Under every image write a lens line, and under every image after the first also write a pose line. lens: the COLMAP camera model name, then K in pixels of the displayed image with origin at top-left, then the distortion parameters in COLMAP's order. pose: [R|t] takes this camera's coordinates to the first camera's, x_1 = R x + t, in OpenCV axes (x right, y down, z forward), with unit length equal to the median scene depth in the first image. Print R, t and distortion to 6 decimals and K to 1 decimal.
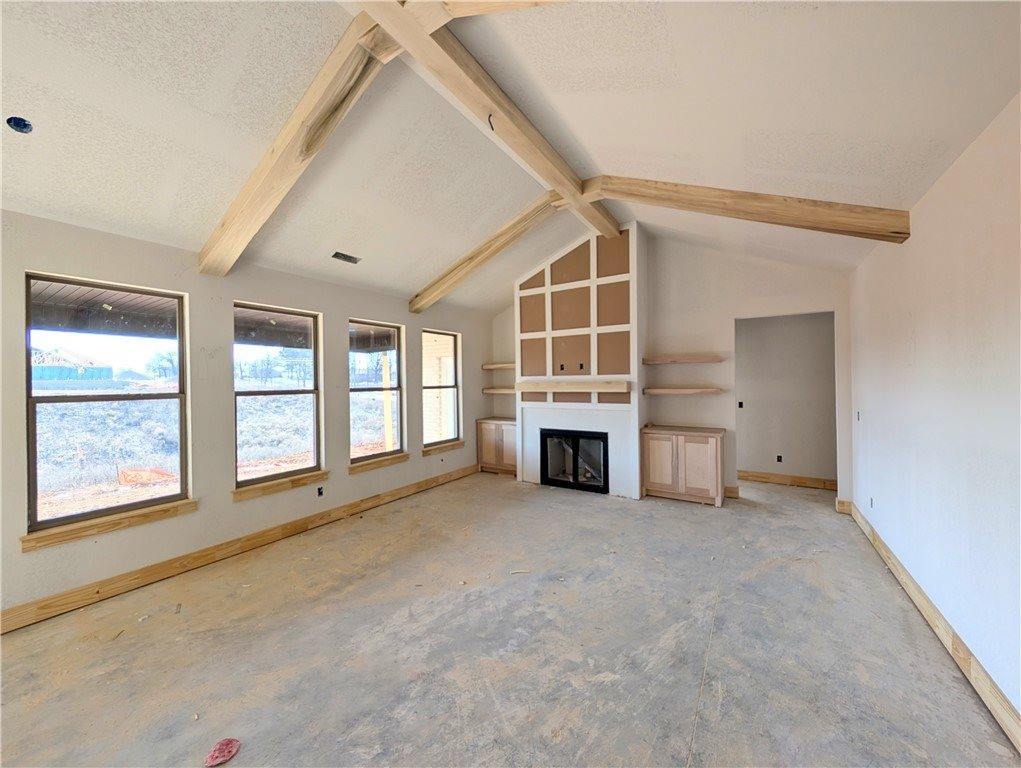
lens RADIAL K [[383.0, 0, 508.7], [0, 383.0, 380.5], [0, 0, 1]] dist [0.000452, 0.000424]
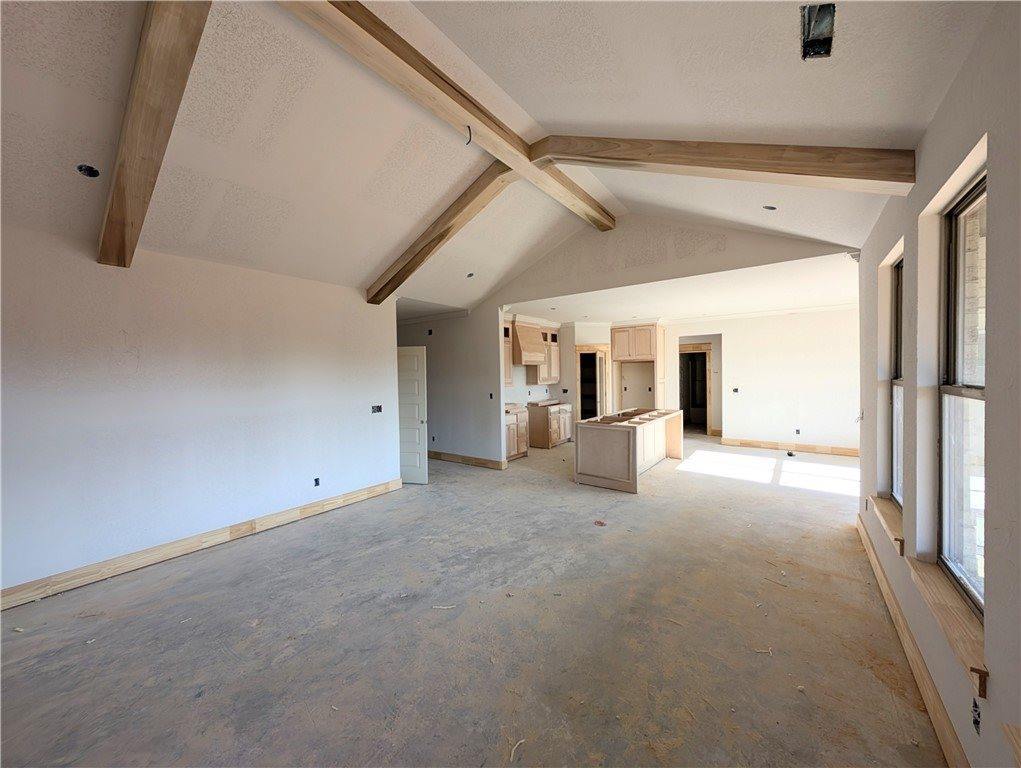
lens RADIAL K [[383.0, 0, 508.7], [0, 383.0, 380.5], [0, 0, 1]] dist [0.000452, 0.000424]
pose [[-0.996961, 0.030279, 0.071774, -0.117653], [0.031661, 0.999333, 0.018201, -0.003679], [-0.071175, 0.020418, -0.997255, 1.135550]]
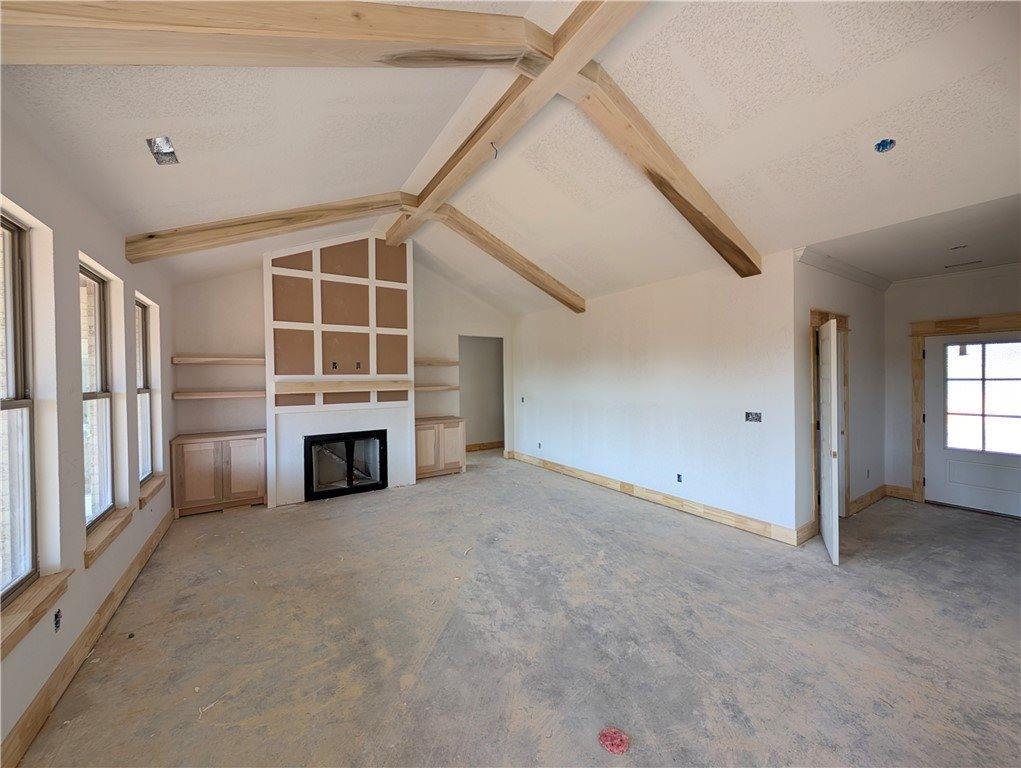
lens RADIAL K [[383.0, 0, 508.7], [0, 383.0, 380.5], [0, 0, 1]] dist [0.000452, 0.000424]
pose [[0.414593, 0.000522, 0.910007, -0.581546], [0.005821, 0.999978, -0.003226, 0.007481], [-0.909989, 0.006634, 0.414580, 0.269778]]
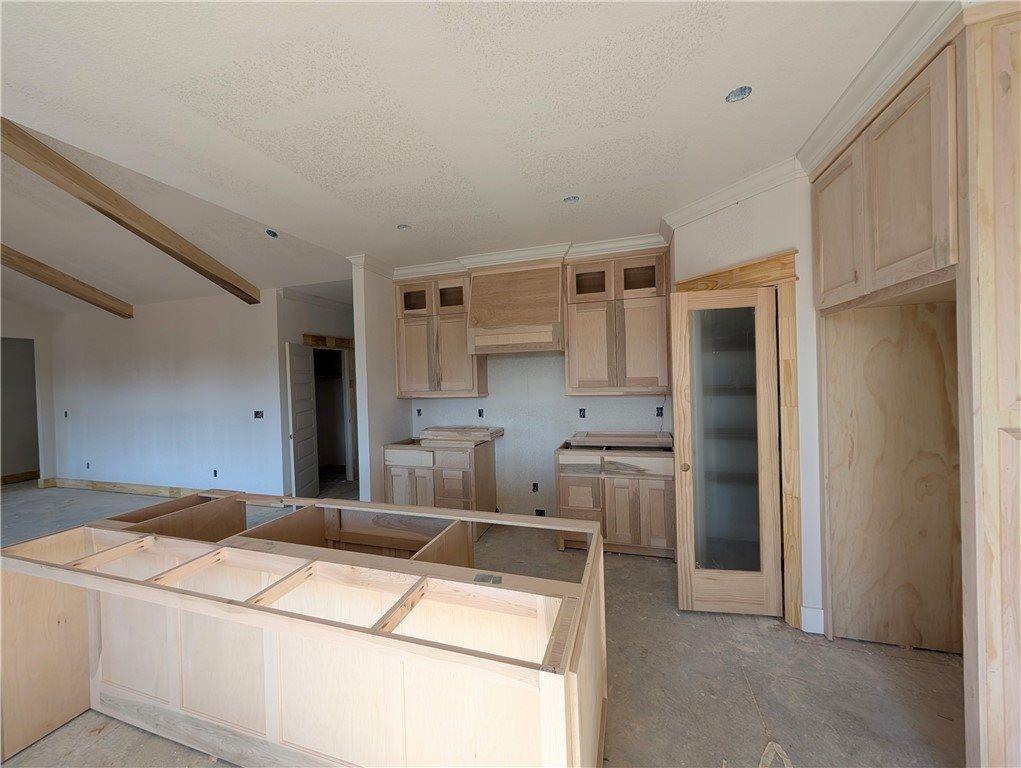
lens RADIAL K [[383.0, 0, 508.7], [0, 383.0, 380.5], [0, 0, 1]] dist [0.000452, 0.000424]
pose [[-0.265081, 0.013284, 0.964135, -0.790905], [0.032175, 0.999470, -0.004925, 0.018964], [-0.963689, 0.029716, -0.265368, -0.208767]]
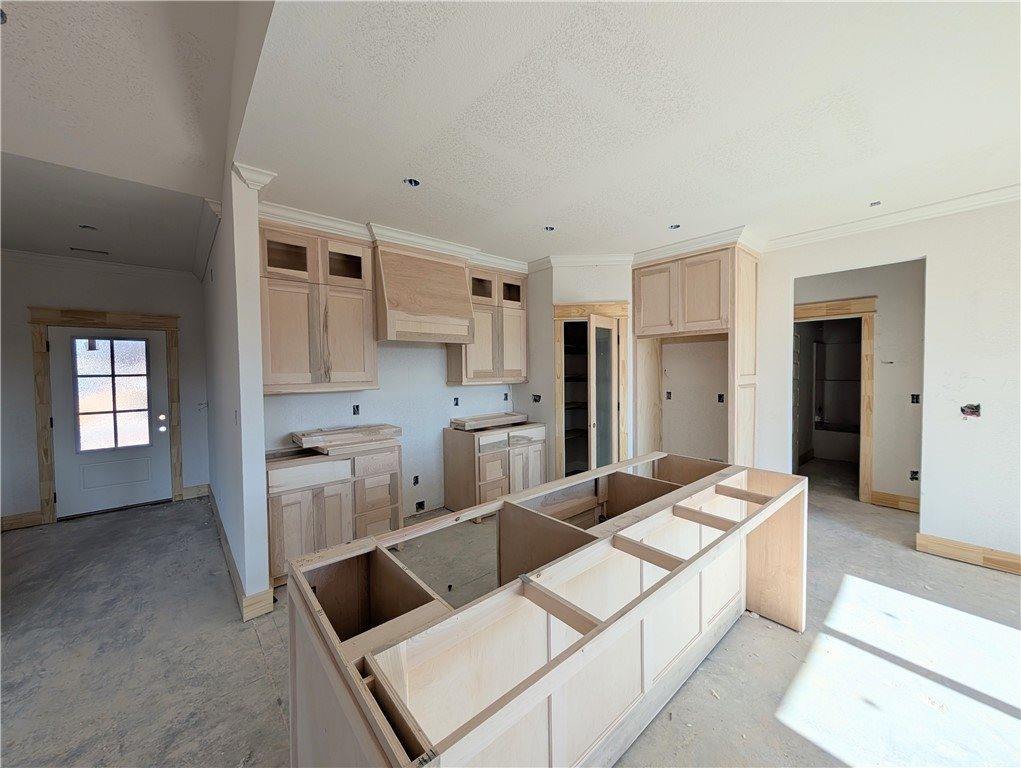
lens RADIAL K [[383.0, 0, 508.7], [0, 383.0, 380.5], [0, 0, 1]] dist [0.000452, 0.000424]
pose [[-0.959952, 0.017250, 0.279634, -0.436035], [0.025556, 0.999333, 0.026084, 0.019210], [-0.278997, 0.032185, -0.959752, 0.228839]]
